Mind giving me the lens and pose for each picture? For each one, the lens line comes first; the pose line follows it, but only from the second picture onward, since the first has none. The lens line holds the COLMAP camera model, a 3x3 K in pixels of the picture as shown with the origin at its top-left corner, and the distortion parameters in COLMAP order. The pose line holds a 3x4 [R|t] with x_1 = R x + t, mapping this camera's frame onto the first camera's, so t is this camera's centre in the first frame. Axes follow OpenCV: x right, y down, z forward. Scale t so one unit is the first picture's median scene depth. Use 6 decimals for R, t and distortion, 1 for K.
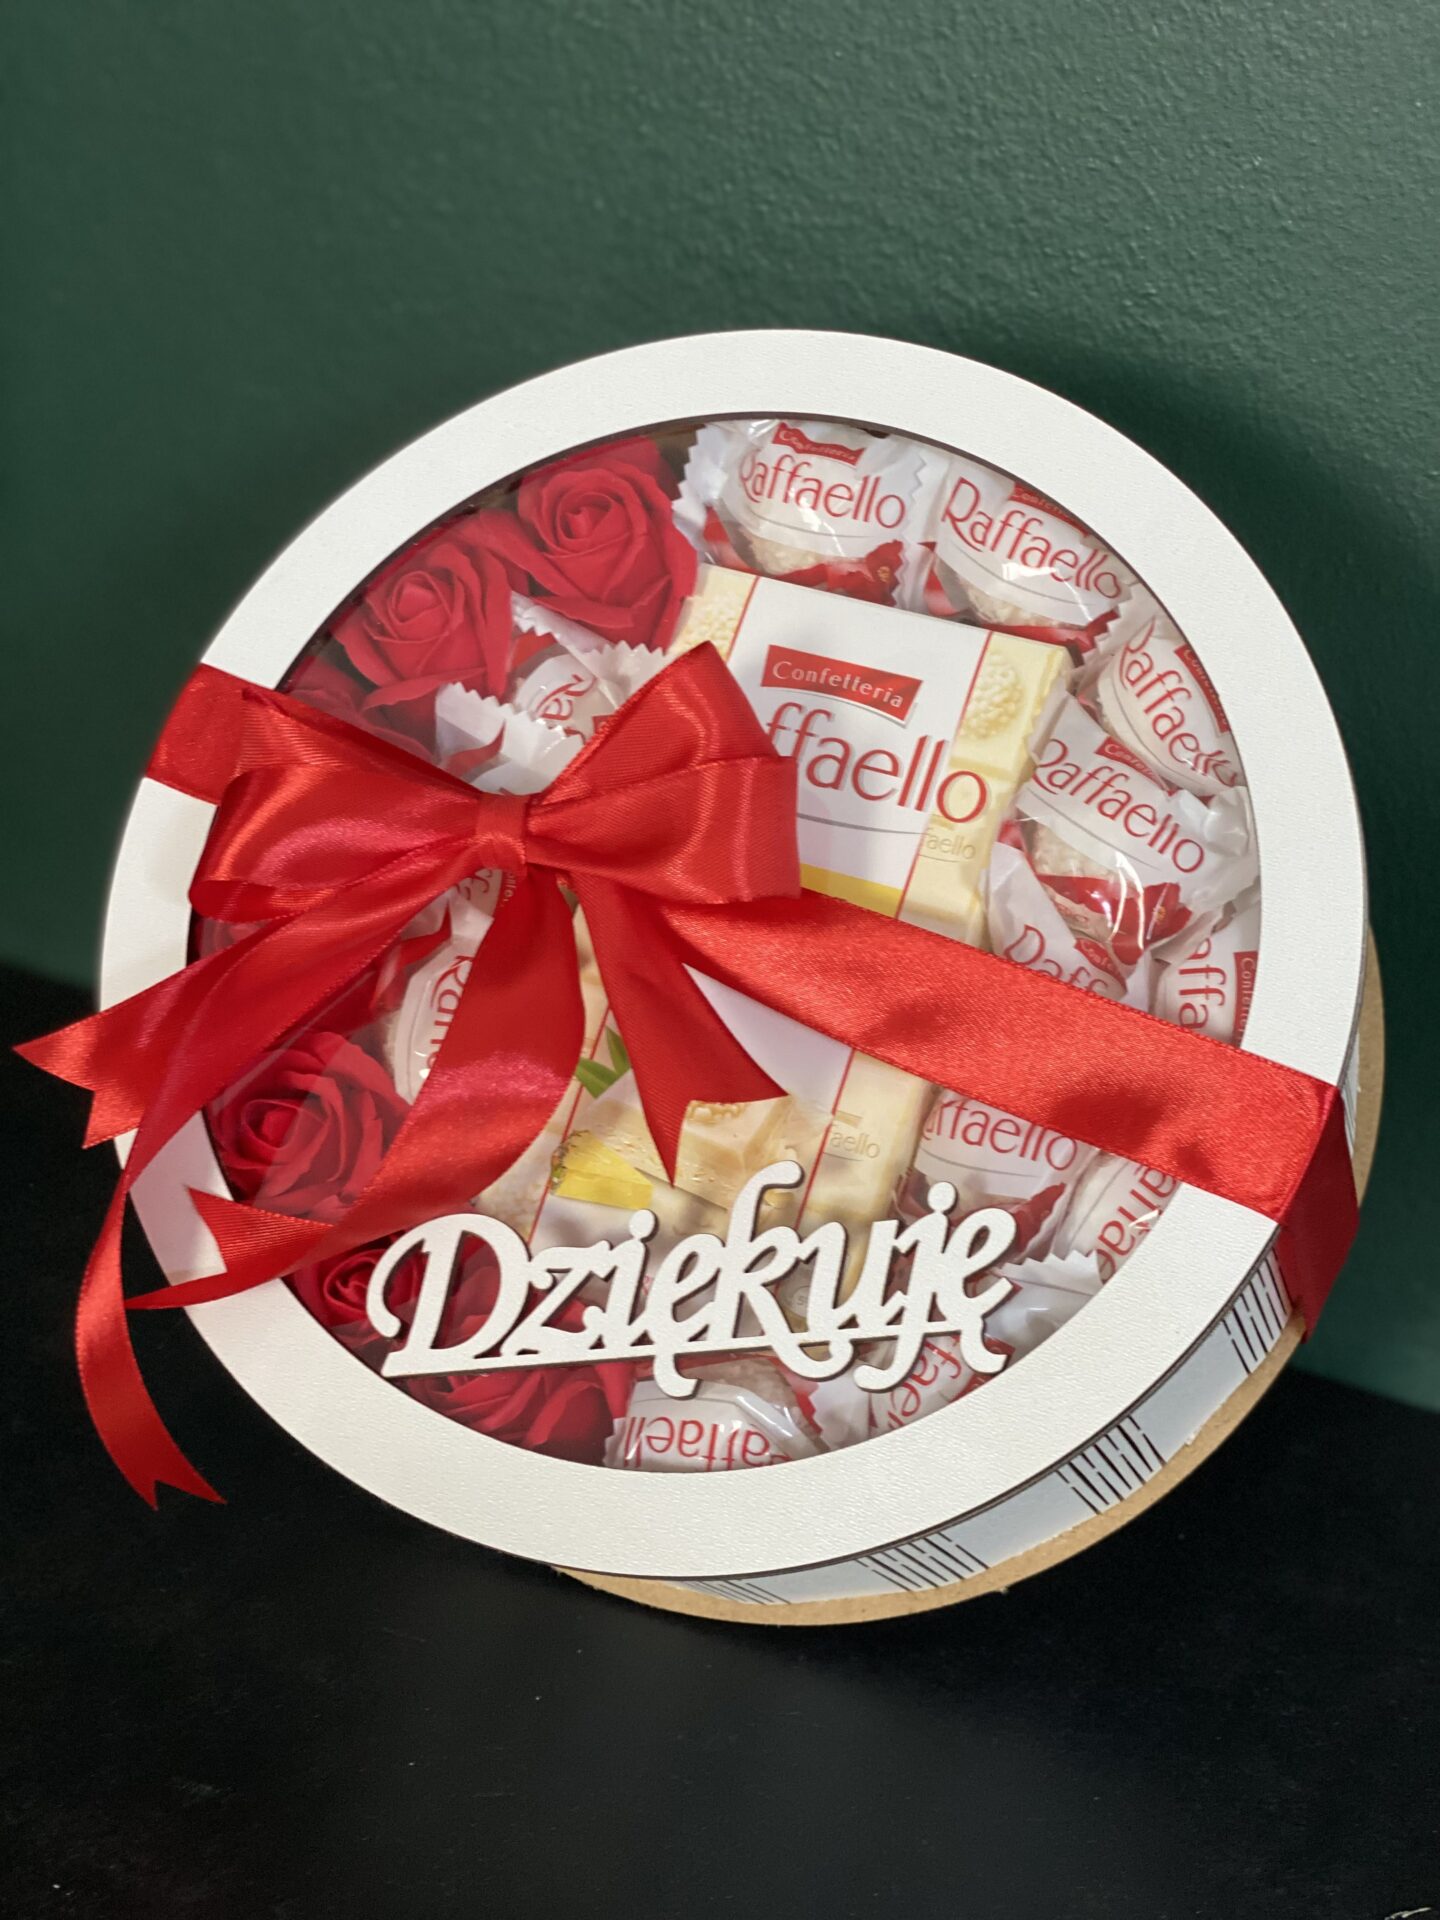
lens RADIAL K [[2894.3, 0, 764.3], [0, 2894.3, 966.1], [0, 0, 1]] dist [0.128264, -0.415915]
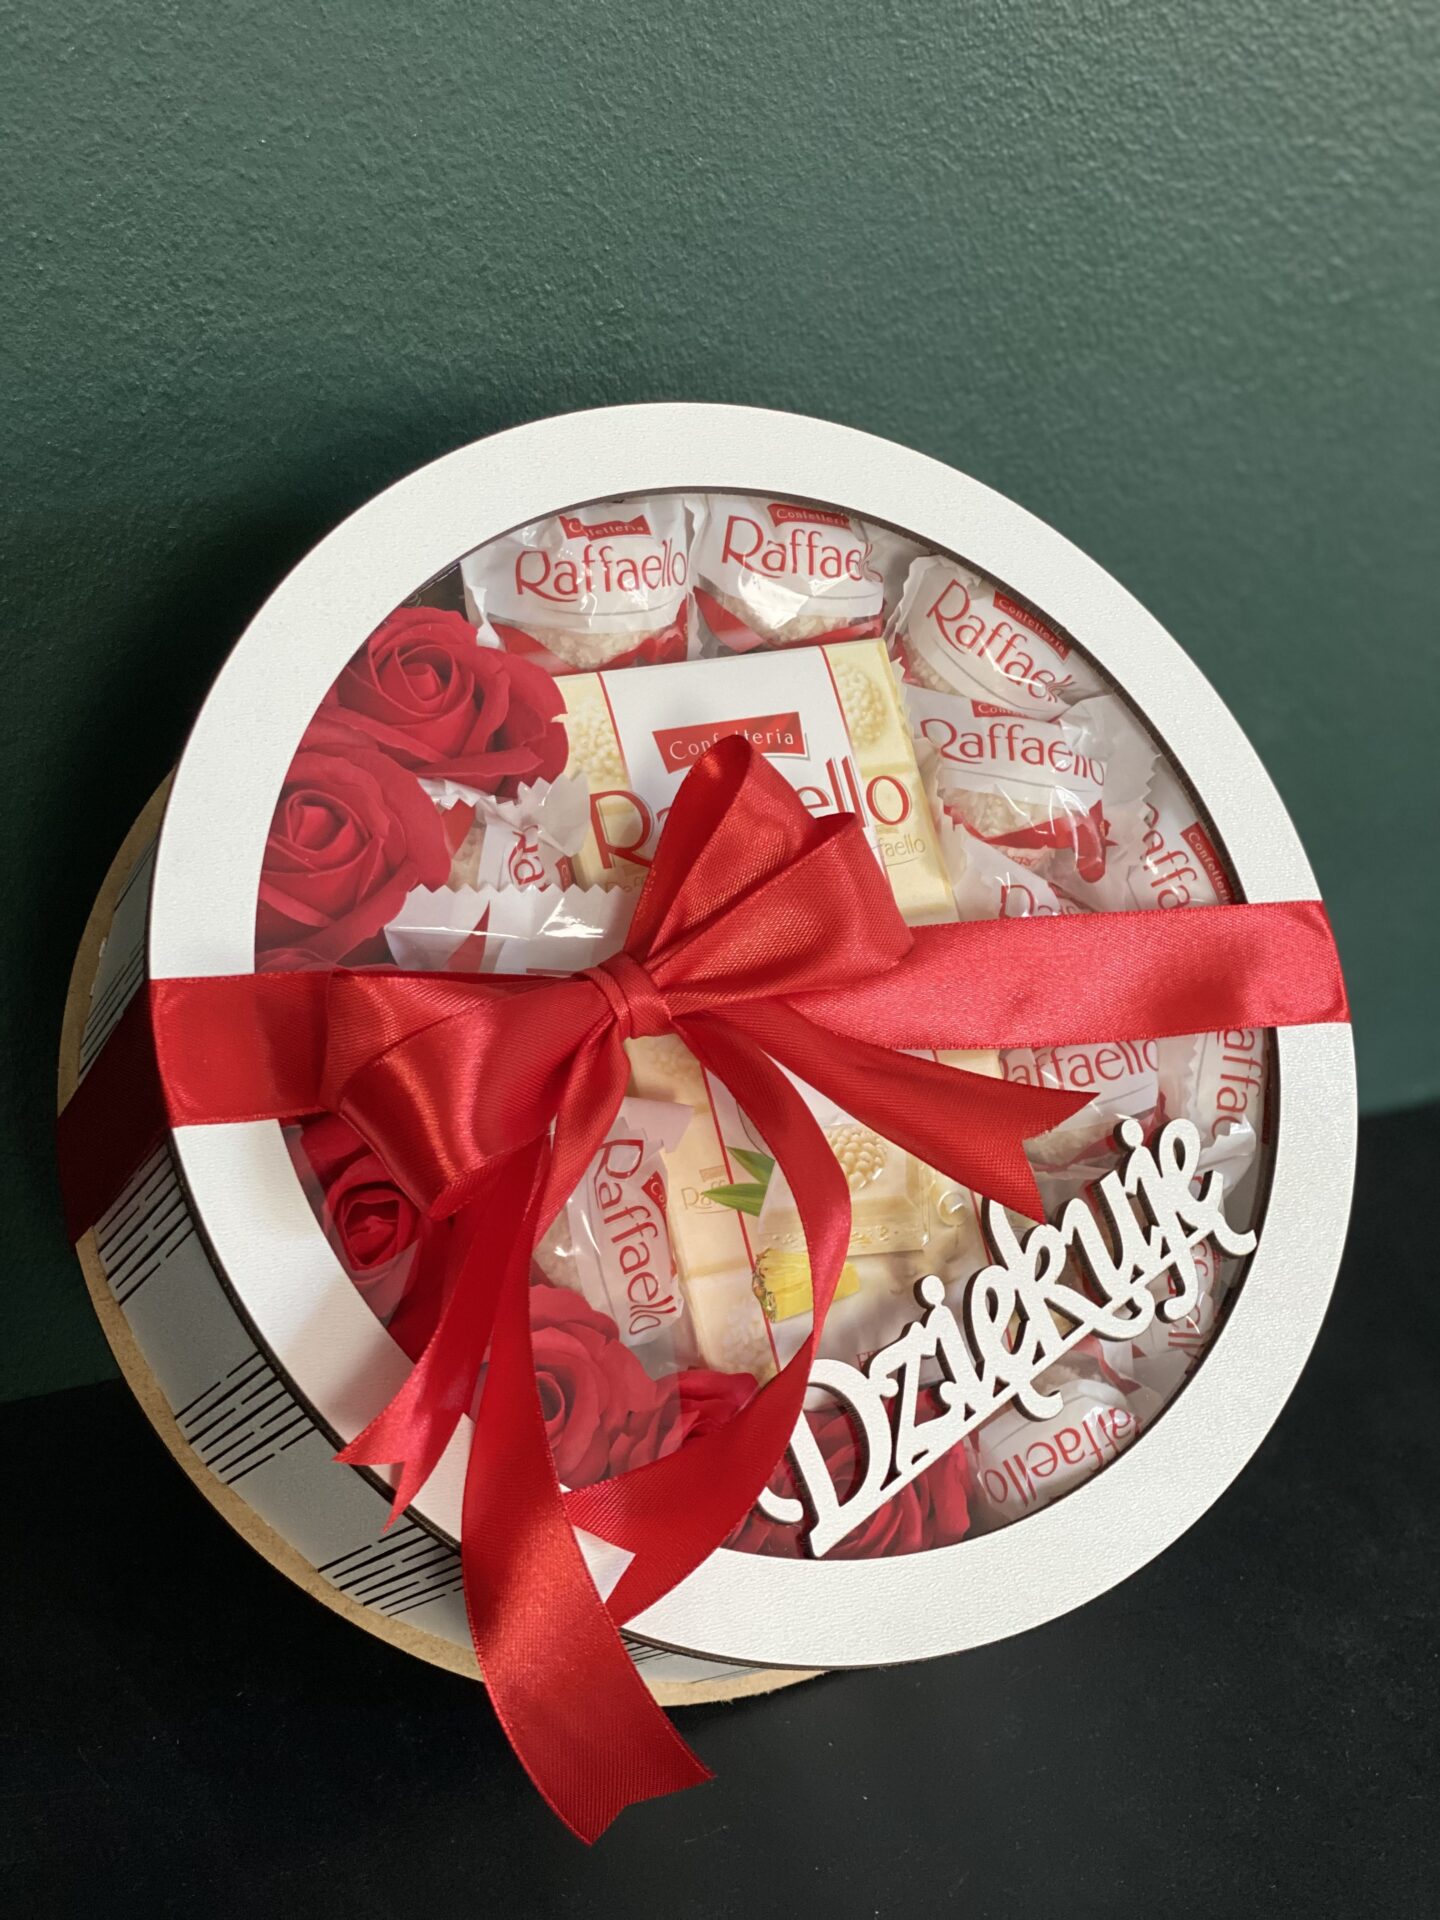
lens RADIAL K [[2894.3, 0, 764.3], [0, 2894.3, 966.1], [0, 0, 1]] dist [0.128264, -0.415915]
pose [[0.636152, -0.381874, 0.670435, -0.663149], [0.356082, 0.916167, 0.183968, -0.205488], [-0.684483, 0.121699, 0.718800, 0.278869]]
